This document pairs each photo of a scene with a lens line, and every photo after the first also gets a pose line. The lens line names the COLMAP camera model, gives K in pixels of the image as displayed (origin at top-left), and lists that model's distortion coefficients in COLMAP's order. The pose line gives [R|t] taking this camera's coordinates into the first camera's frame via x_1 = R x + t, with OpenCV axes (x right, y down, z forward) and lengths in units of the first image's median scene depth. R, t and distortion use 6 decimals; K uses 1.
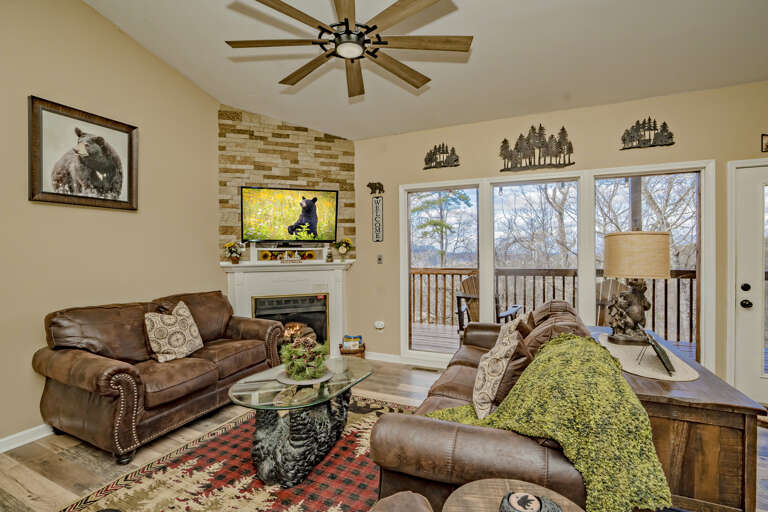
lens RADIAL K [[359.9, 0, 384.0], [0, 359.9, 256.0], [0, 0, 1]] dist [-0.022487, 0.016937]
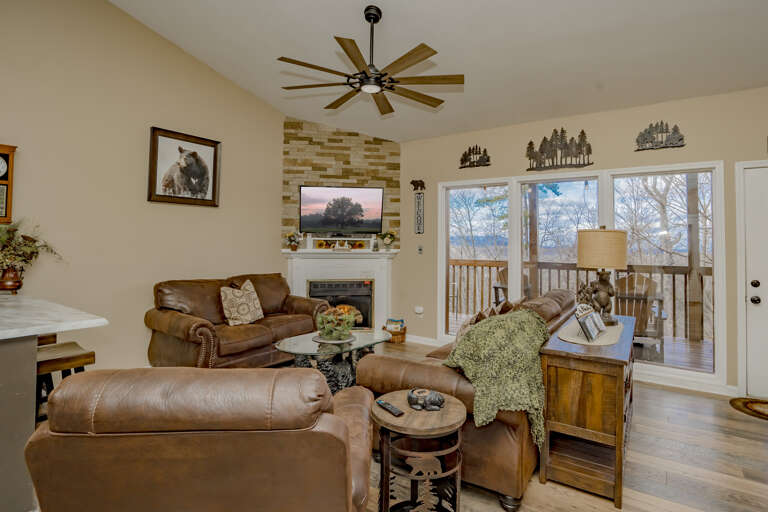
lens RADIAL K [[351.2, 0, 385.7], [0, 351.2, 234.4], [0, 0, 1]] dist [0.000893, 0.000062]
pose [[0.987519, 0.014652, -0.156819, 0.098354], [-0.020180, 0.999228, -0.033717, 0.001102], [0.156203, 0.036461, 0.987052, -0.142215]]
